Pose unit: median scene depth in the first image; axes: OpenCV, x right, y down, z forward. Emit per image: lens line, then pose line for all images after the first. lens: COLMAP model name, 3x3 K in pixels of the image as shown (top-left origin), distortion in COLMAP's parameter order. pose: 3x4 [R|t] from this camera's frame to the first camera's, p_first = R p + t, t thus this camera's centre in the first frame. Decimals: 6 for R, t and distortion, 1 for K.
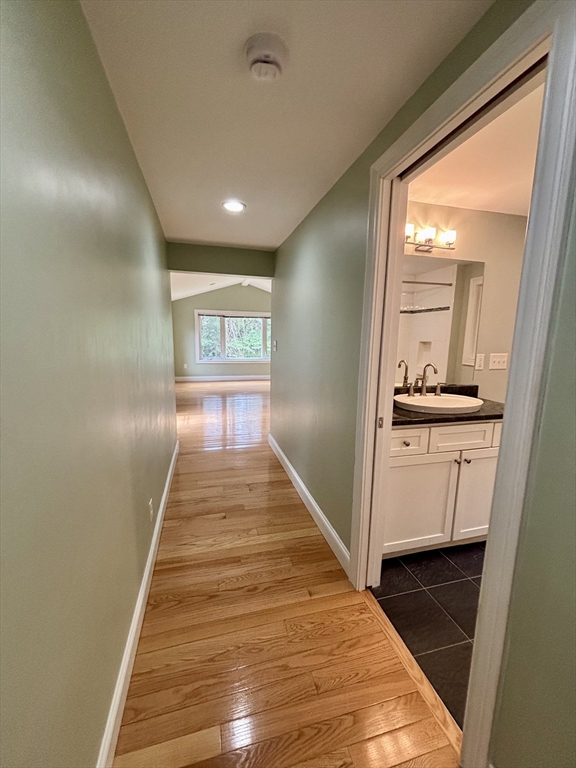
lens RADIAL K [[310.1, 0, 289.1], [0, 310.1, 381.2], [0, 0, 1]] dist [-0.000358, -0.000297]
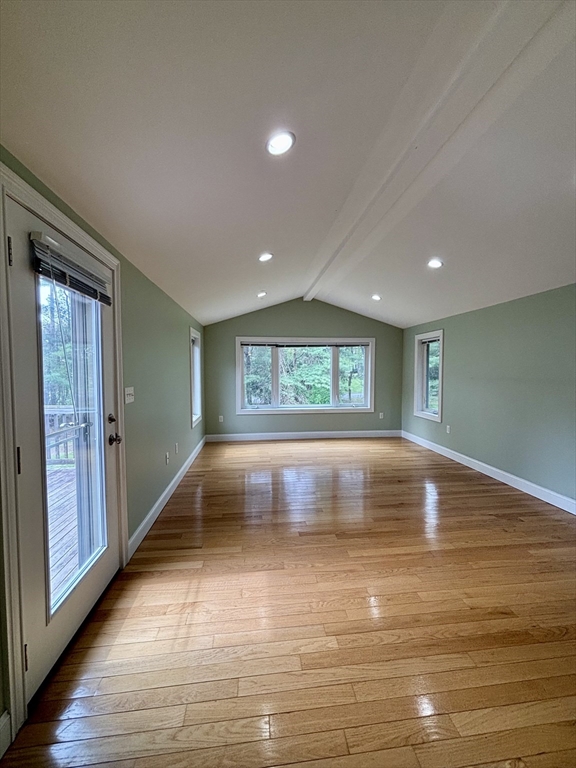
lens RADIAL K [[310.1, 0, 289.1], [0, 310.1, 381.2], [0, 0, 1]] dist [-0.000358, -0.000297]
pose [[0.988902, -0.009965, -0.148235, -0.049379], [-0.005949, 0.994292, -0.106527, -0.033931], [0.148450, 0.106226, 0.983198, 0.199346]]
